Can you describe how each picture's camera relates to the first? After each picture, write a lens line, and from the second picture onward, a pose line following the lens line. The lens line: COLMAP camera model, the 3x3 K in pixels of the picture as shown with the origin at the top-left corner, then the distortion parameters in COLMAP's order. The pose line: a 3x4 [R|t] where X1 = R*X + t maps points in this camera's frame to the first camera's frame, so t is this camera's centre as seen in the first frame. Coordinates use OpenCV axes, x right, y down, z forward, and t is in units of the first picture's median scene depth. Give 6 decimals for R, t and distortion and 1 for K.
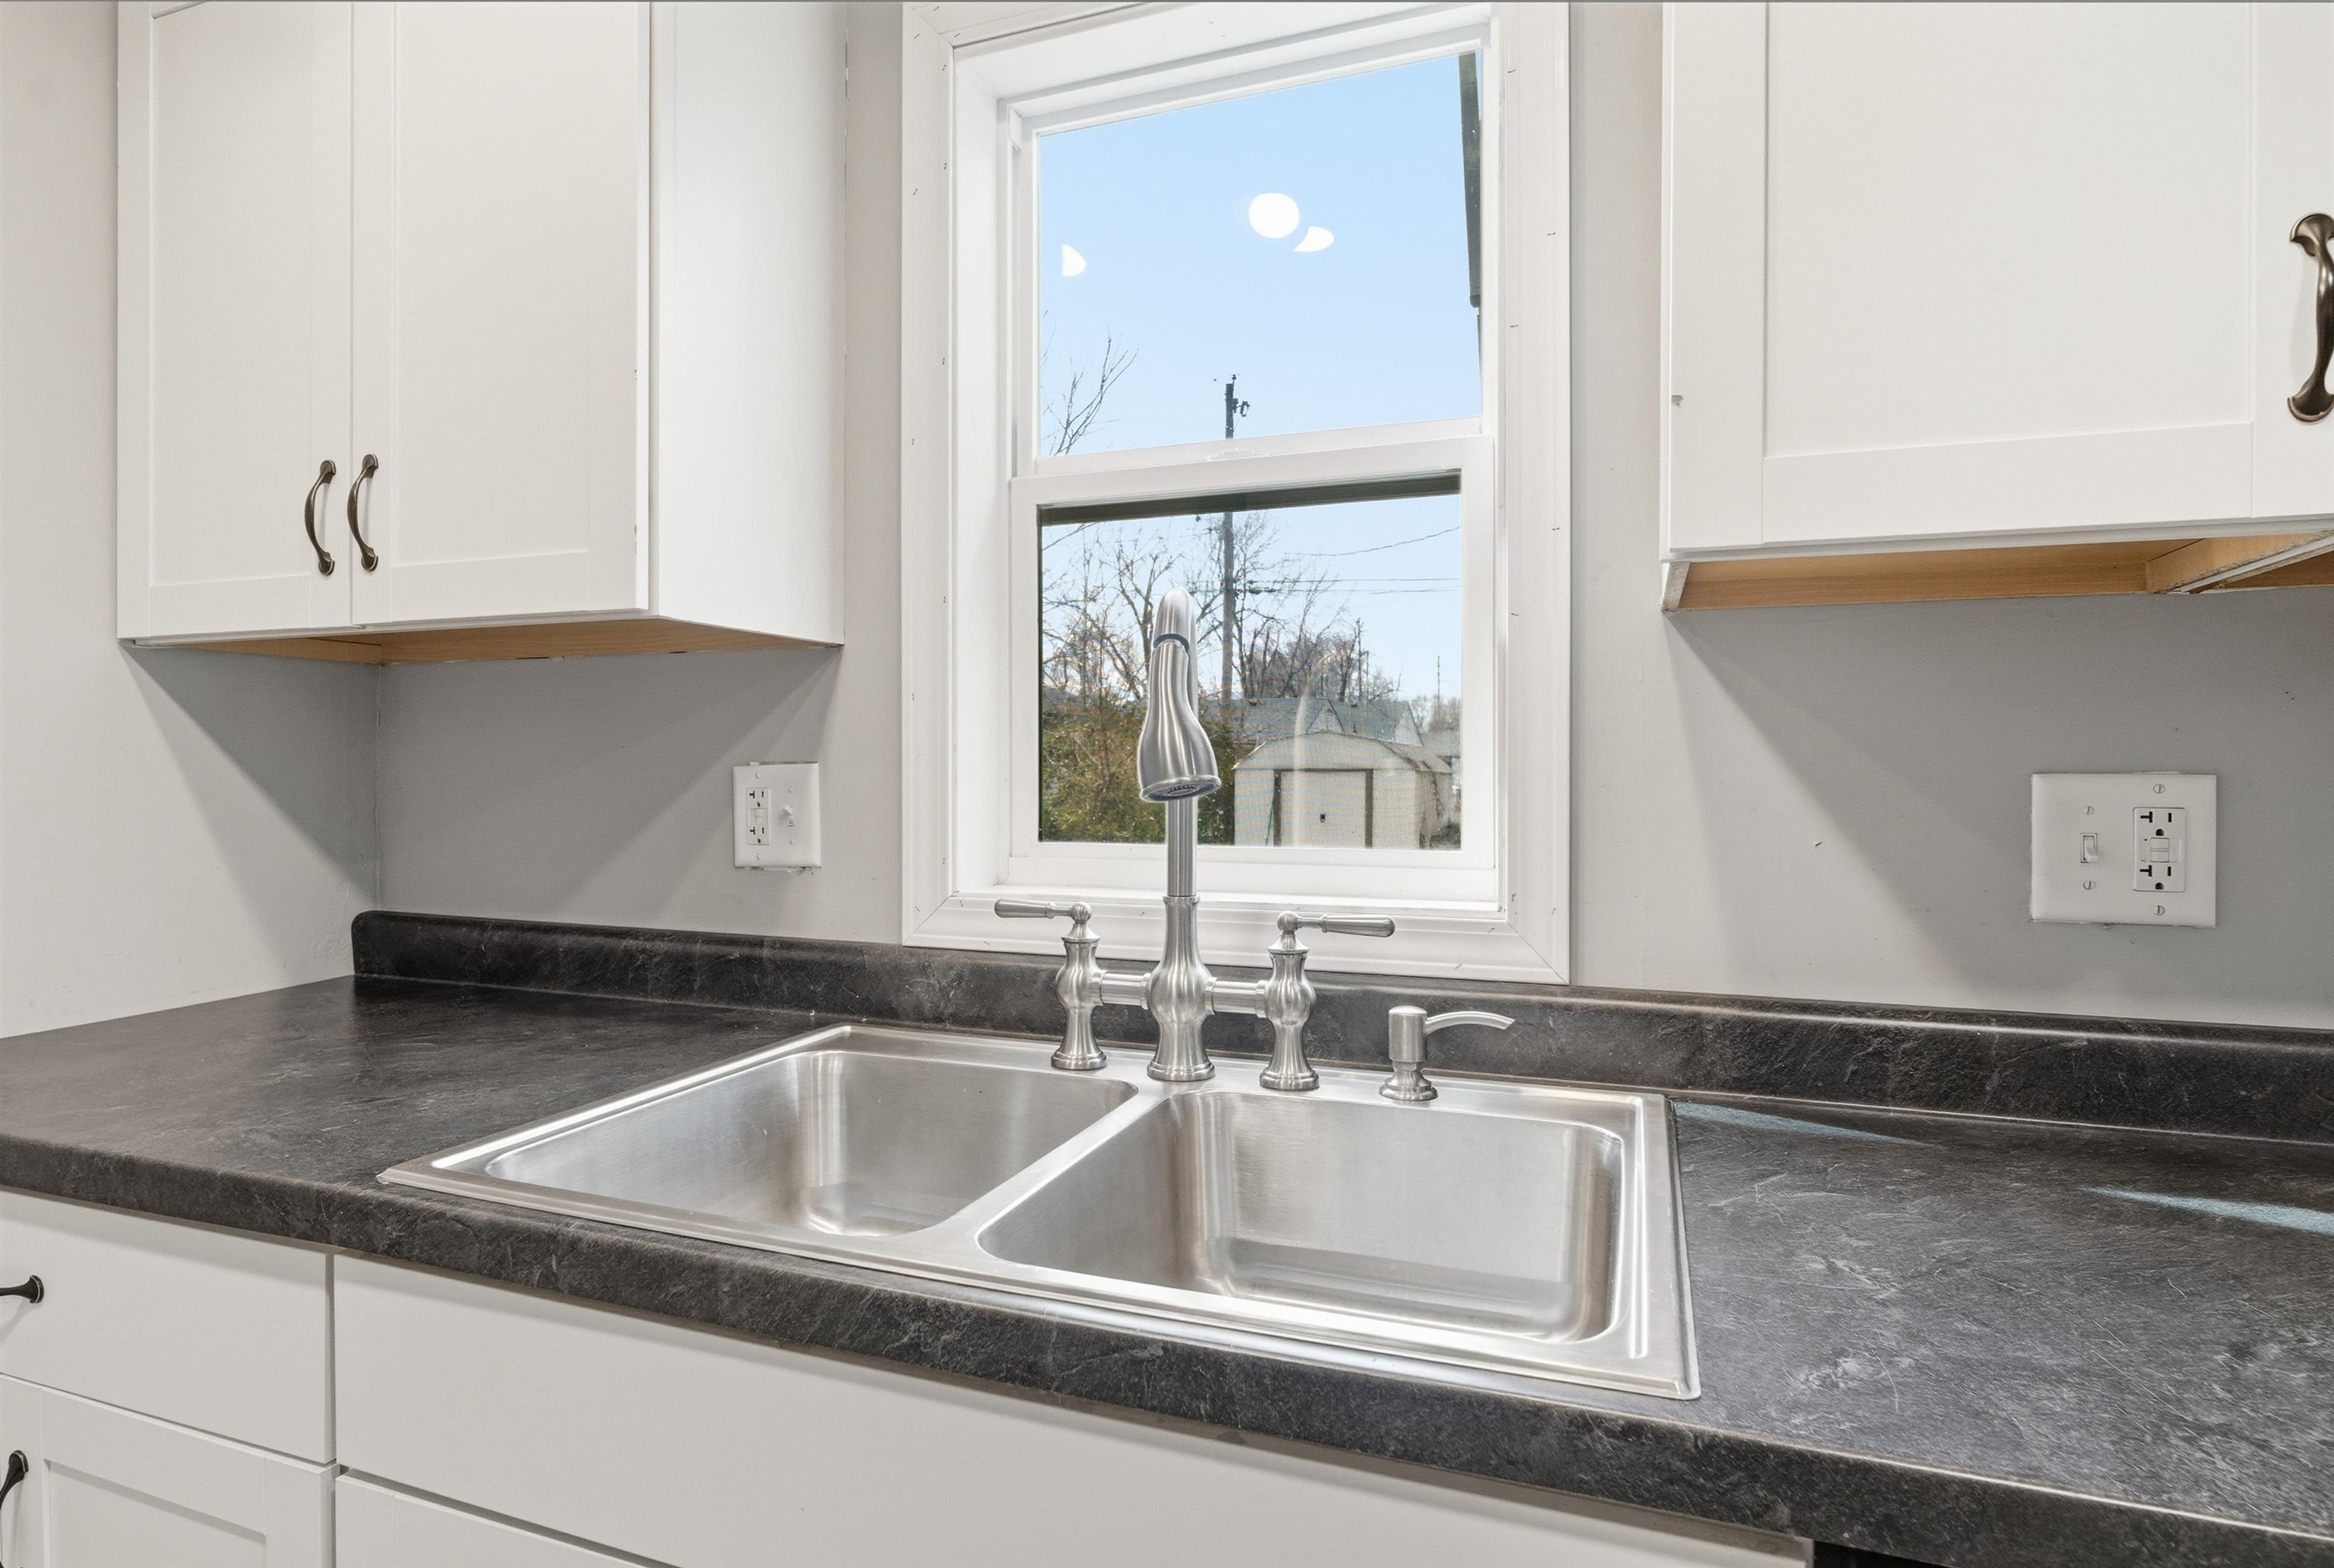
lens RADIAL K [[1279.1, 0, 1138.9], [0, 1279.1, 776.6], [0, 0, 1]] dist [-0.001905, -0.000309]
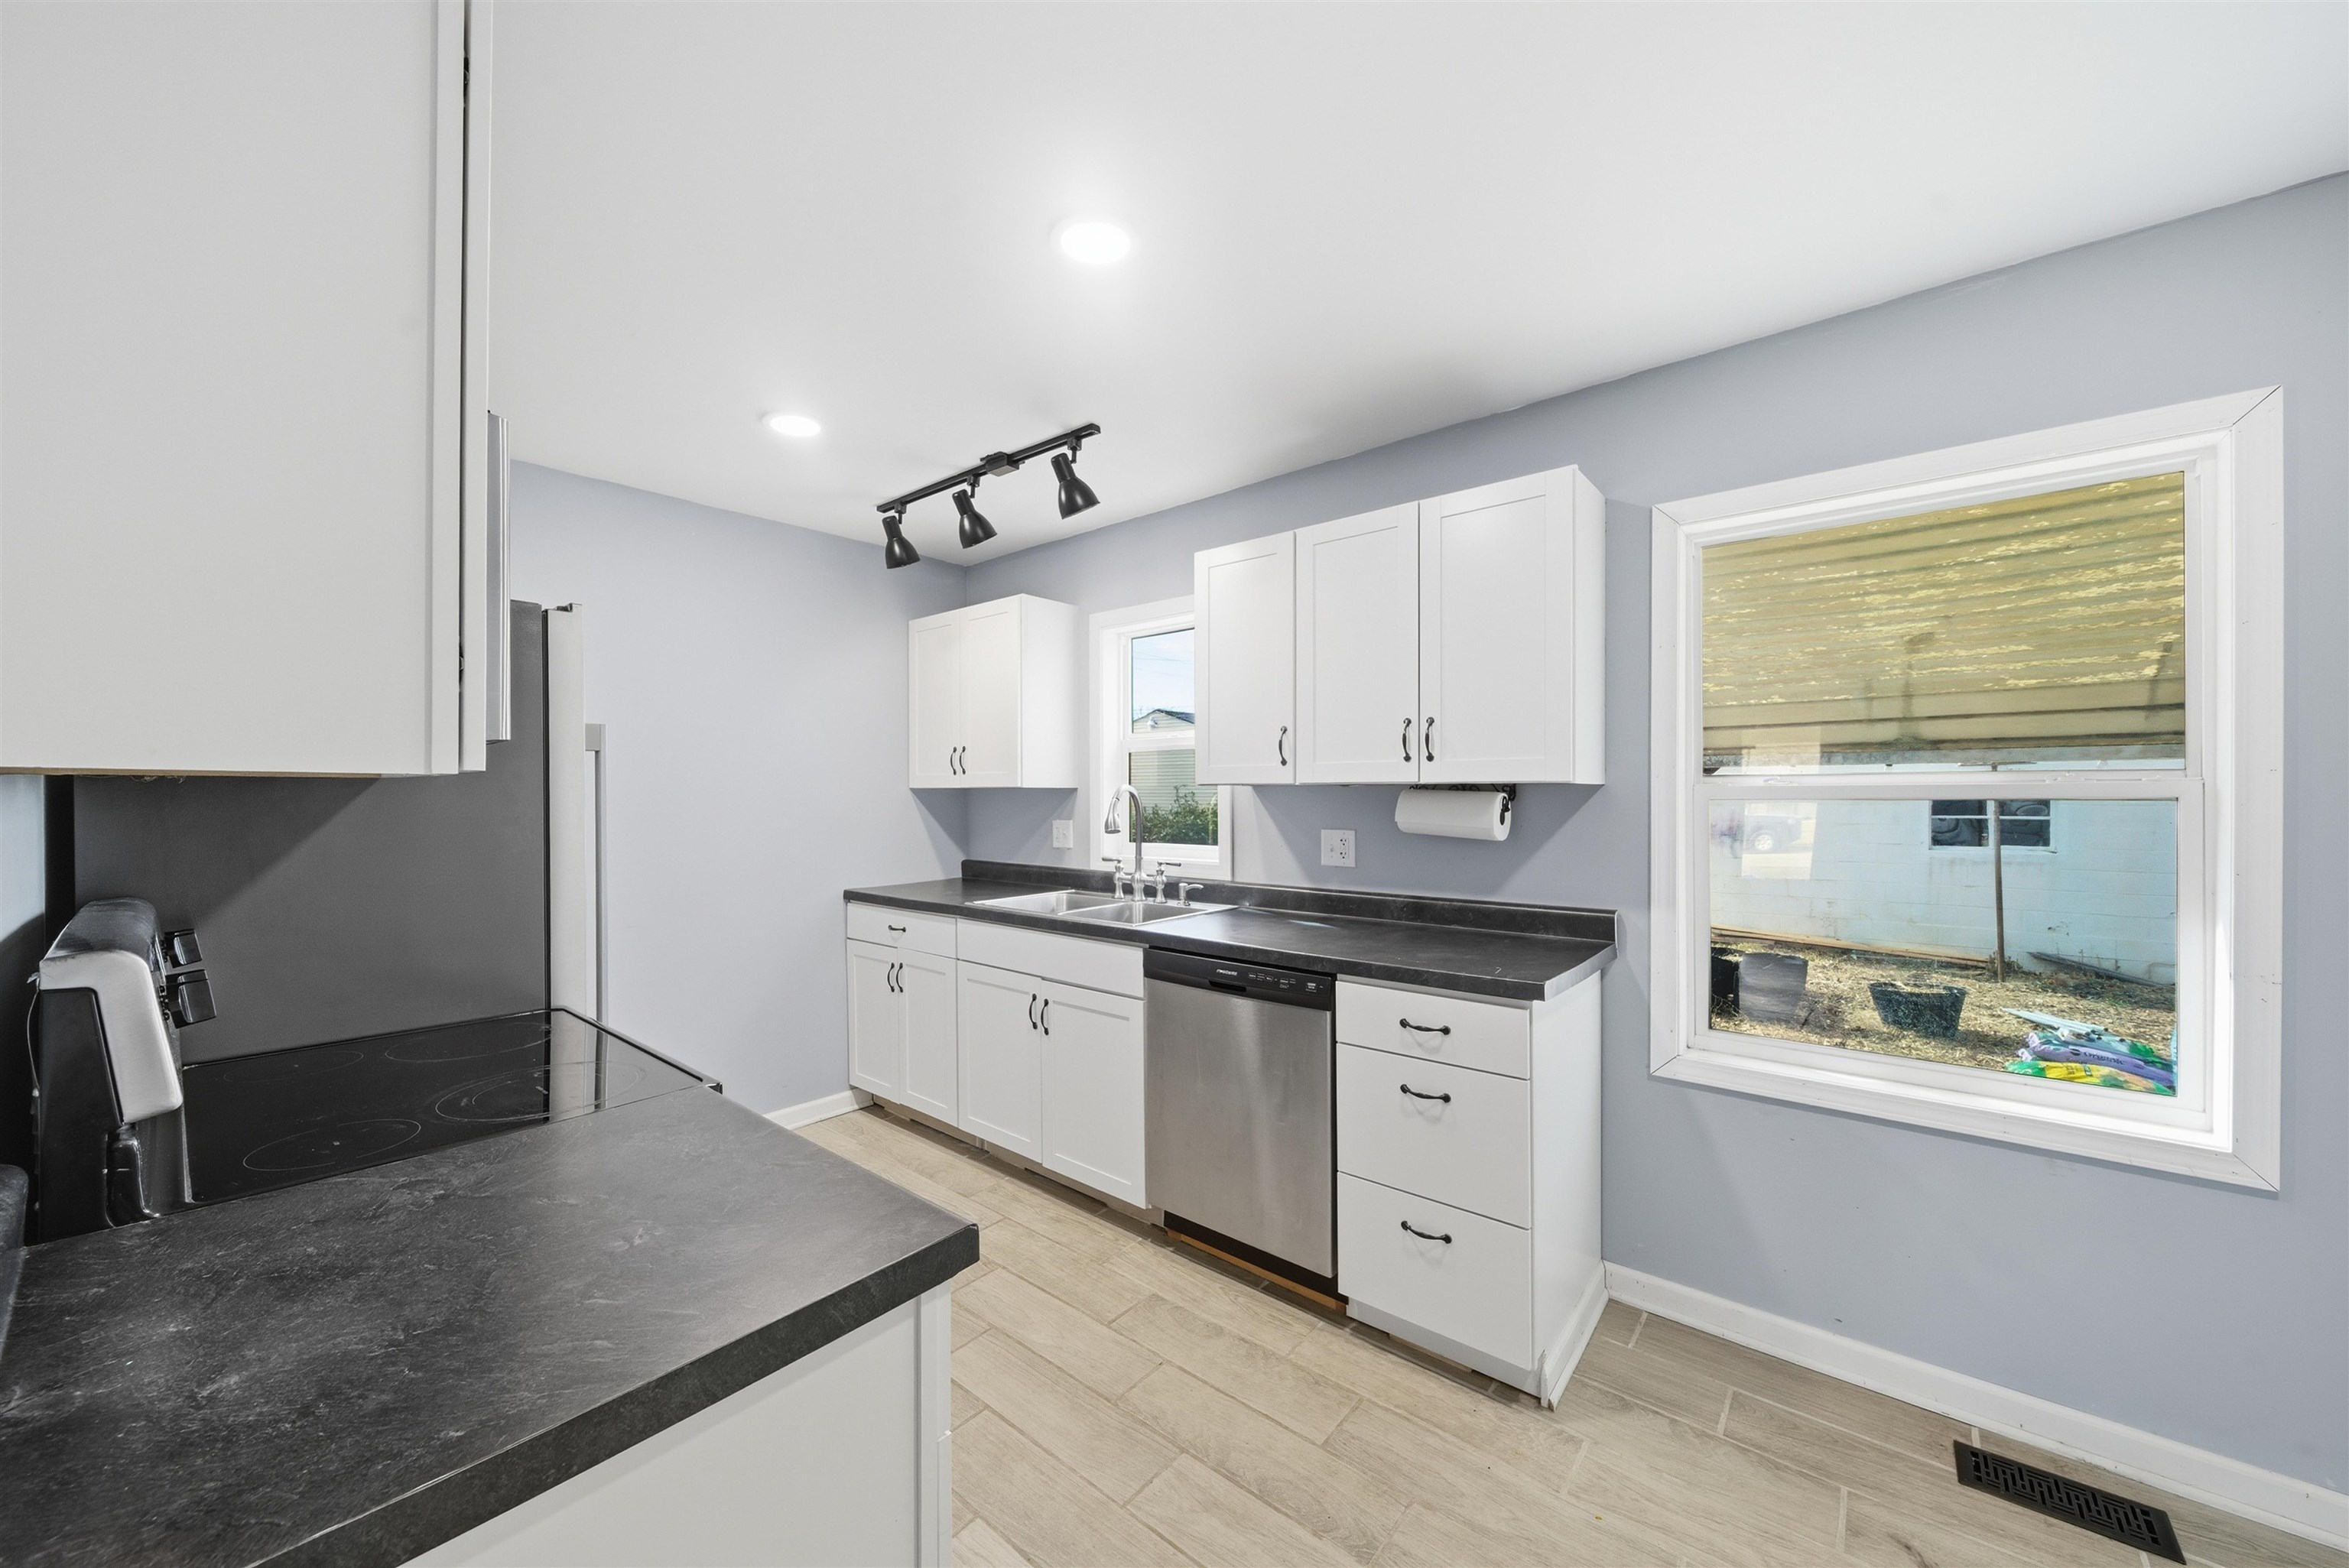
lens RADIAL K [[849.2, 0, 1148.8], [0, 849.2, 798.5], [0, 0, 1]] dist [-0.000328, -0.002392]
pose [[0.943851, -0.000922, -0.330369, 0.922662], [0.000364, 0.999998, -0.001753, -0.081964], [0.330370, 0.001534, 0.943850, -1.479585]]
